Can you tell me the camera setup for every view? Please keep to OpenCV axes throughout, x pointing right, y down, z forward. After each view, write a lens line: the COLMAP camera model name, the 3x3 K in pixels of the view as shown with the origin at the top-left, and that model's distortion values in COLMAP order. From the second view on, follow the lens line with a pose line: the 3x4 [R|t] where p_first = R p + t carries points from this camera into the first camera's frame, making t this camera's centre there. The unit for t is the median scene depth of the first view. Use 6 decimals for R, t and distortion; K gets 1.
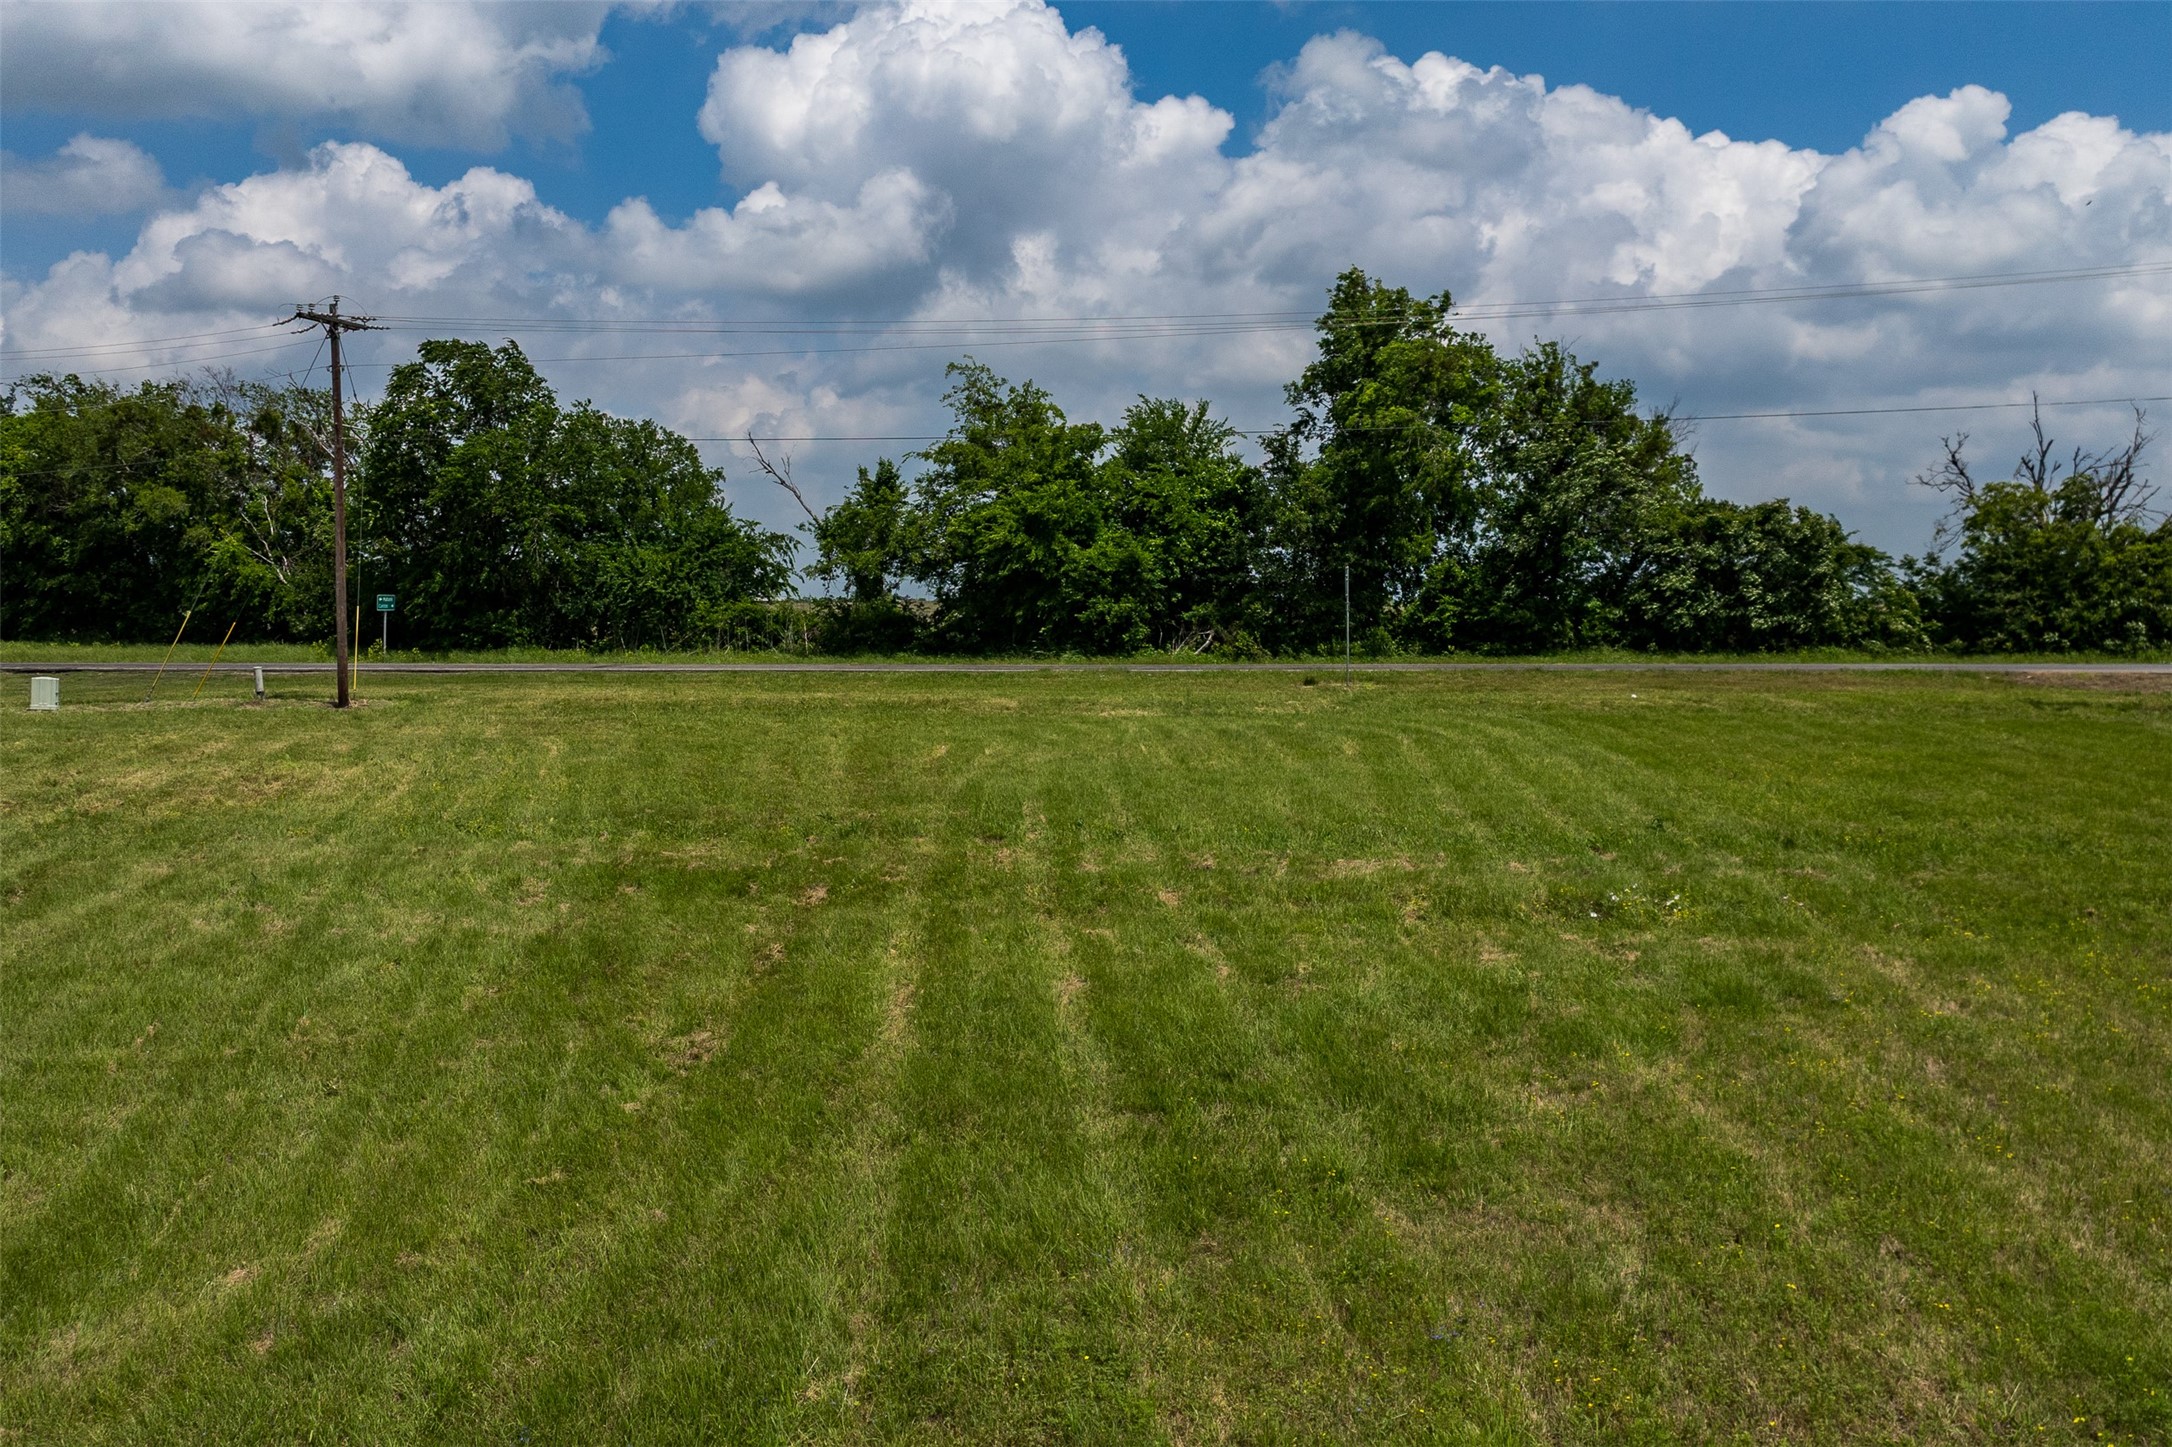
lens RADIAL K [[1887.7, 0, 1088.6], [0, 1887.7, 729.1], [0, 0, 1]] dist [-0.029542, -0.007073]
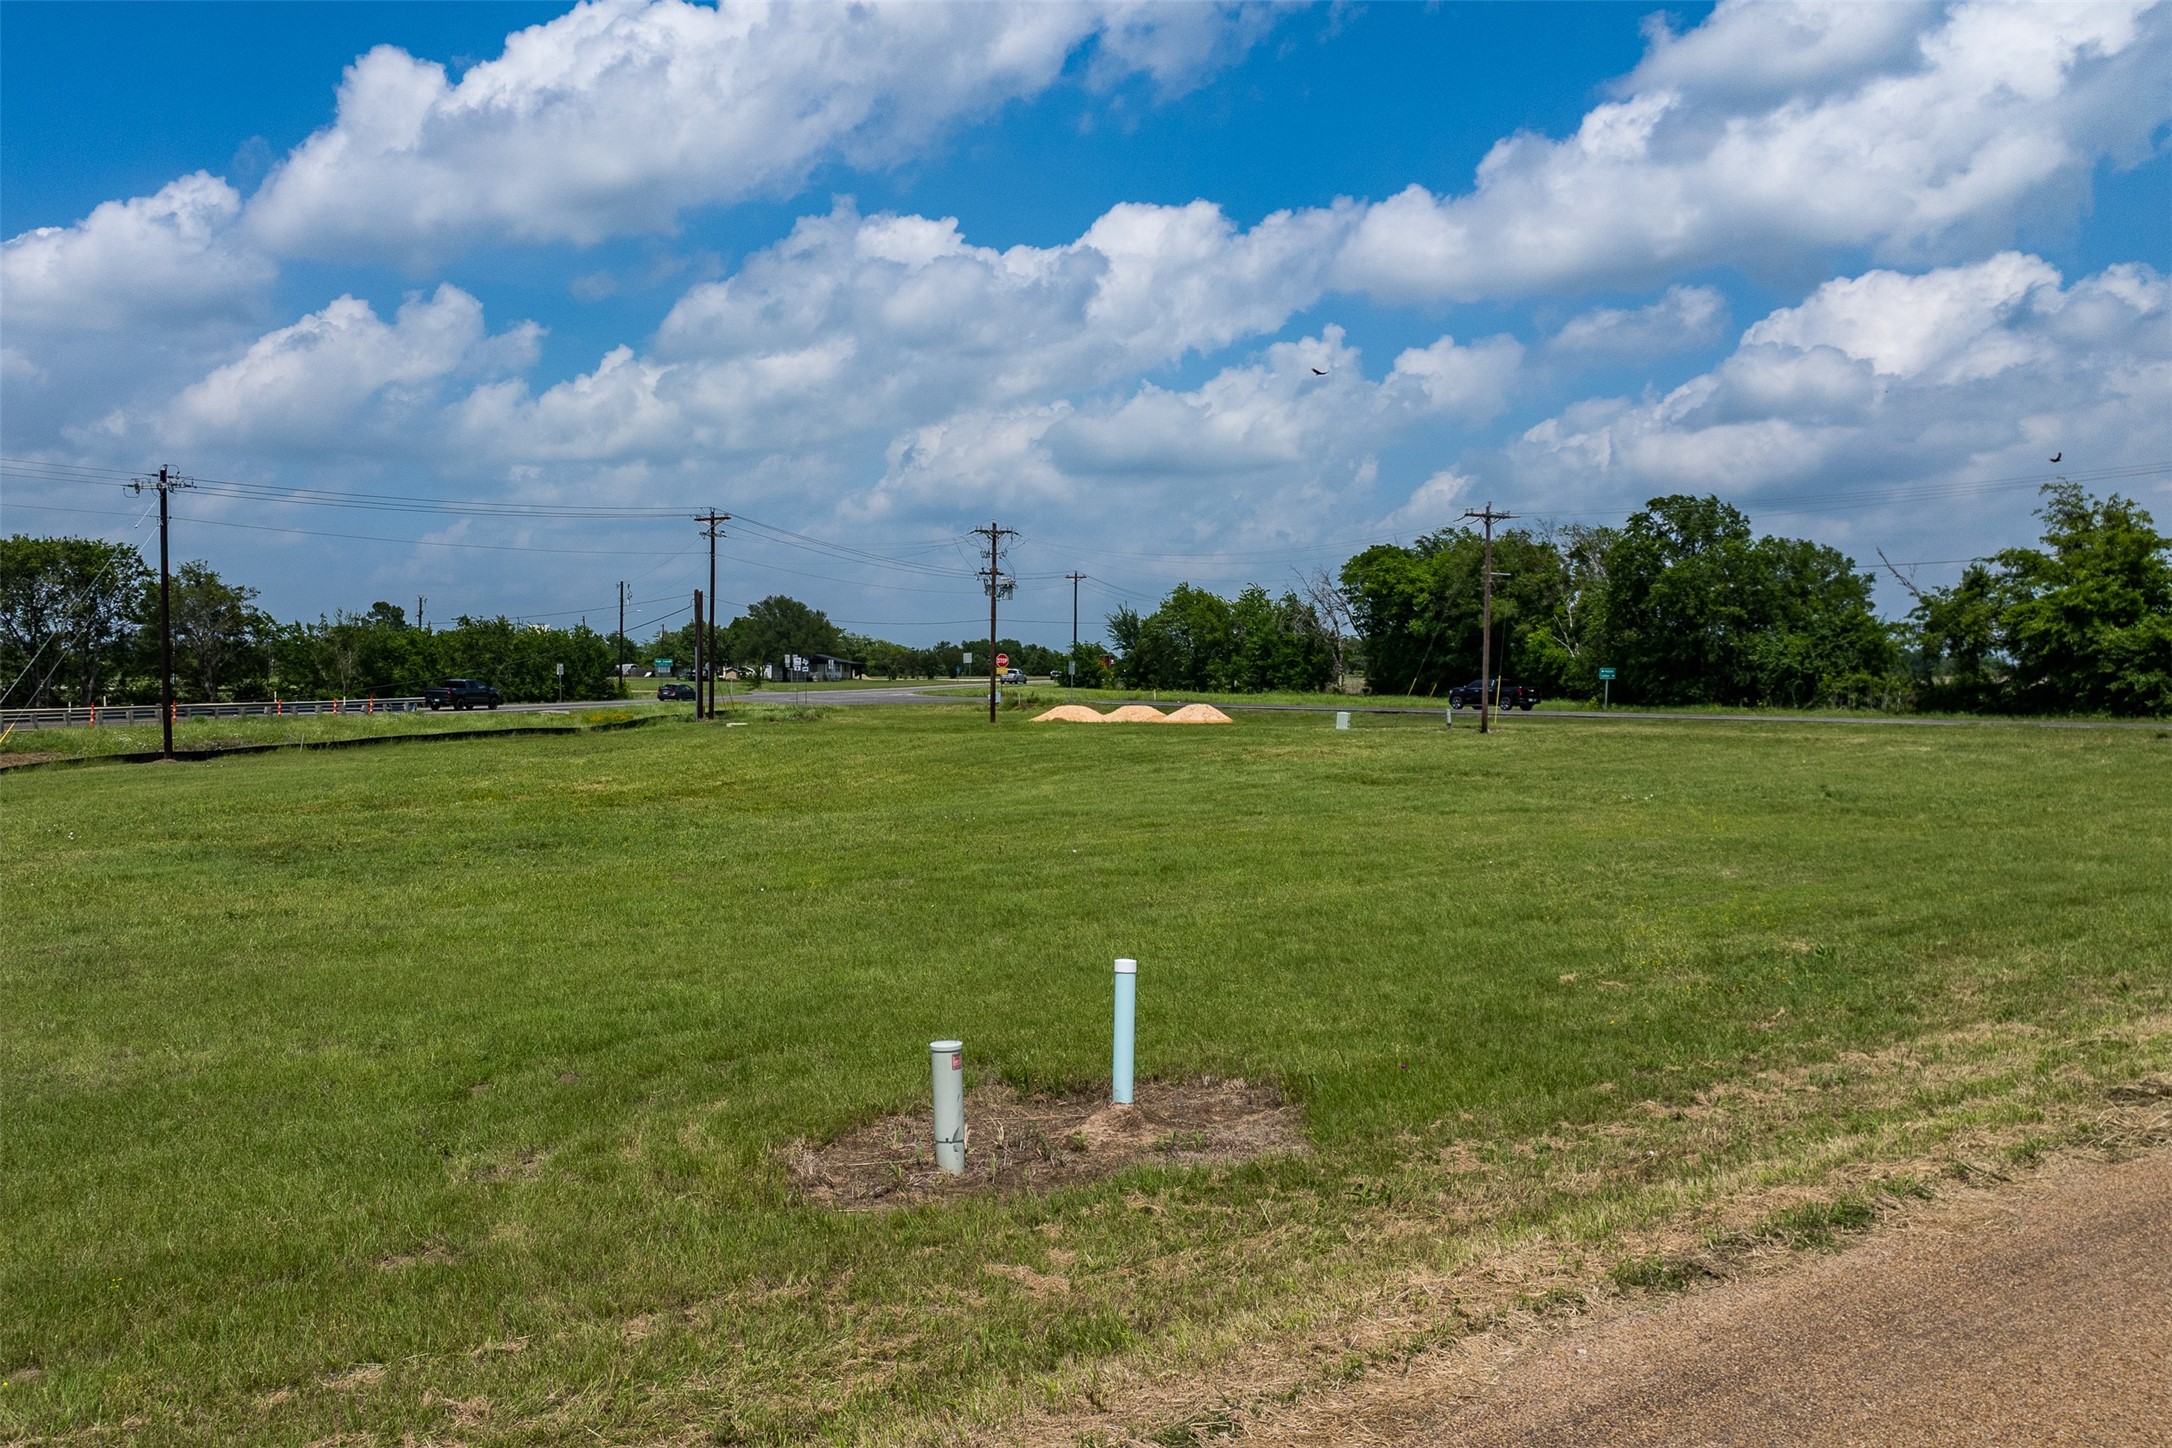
lens RADIAL K [[1887.7, 0, 1085.8], [0, 1887.7, 721.5], [0, 0, 1]] dist [-0.029542, -0.007073]
pose [[0.672062, 0.021034, -0.740196, 0.440527], [-0.050329, 0.998582, -0.017319, 0.018060], [0.738783, 0.048893, 0.672168, -0.314094]]
